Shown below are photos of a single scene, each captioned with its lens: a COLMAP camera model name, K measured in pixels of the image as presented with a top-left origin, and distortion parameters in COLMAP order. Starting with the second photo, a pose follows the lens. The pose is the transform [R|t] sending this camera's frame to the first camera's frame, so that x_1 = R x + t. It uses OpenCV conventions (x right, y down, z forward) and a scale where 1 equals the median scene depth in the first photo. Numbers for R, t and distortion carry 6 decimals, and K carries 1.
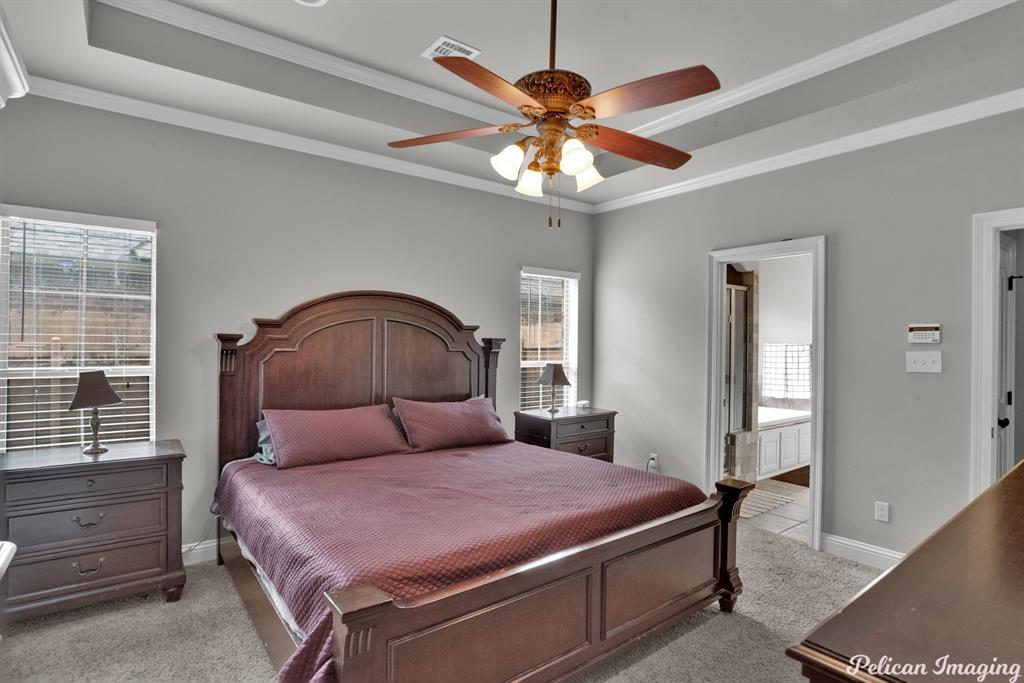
lens RADIAL K [[517.0, 0, 512.0], [0, 517.0, 341.5], [0, 0, 1]] dist [-0.053195, 0.022757]
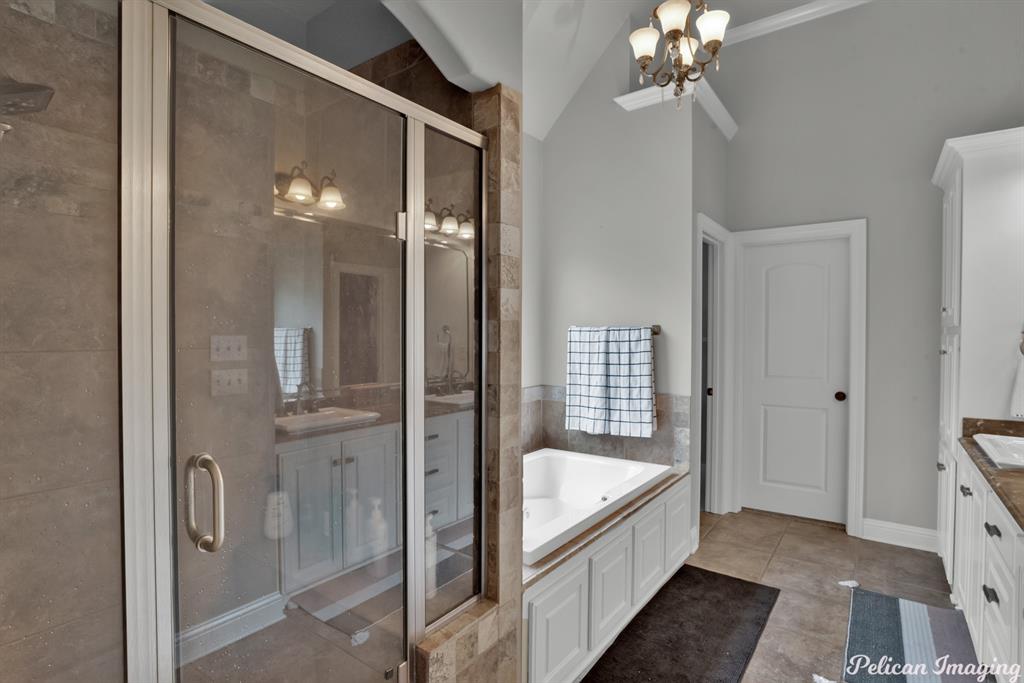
lens RADIAL K [[517.0, 0, 512.0], [0, 517.0, 341.5], [0, 0, 1]] dist [-0.053195, 0.022757]
pose [[0.956279, -0.011136, 0.292245, 0.304051], [0.005007, 0.999752, 0.021712, 0.007831], [-0.292414, -0.019300, 0.956097, 0.550862]]
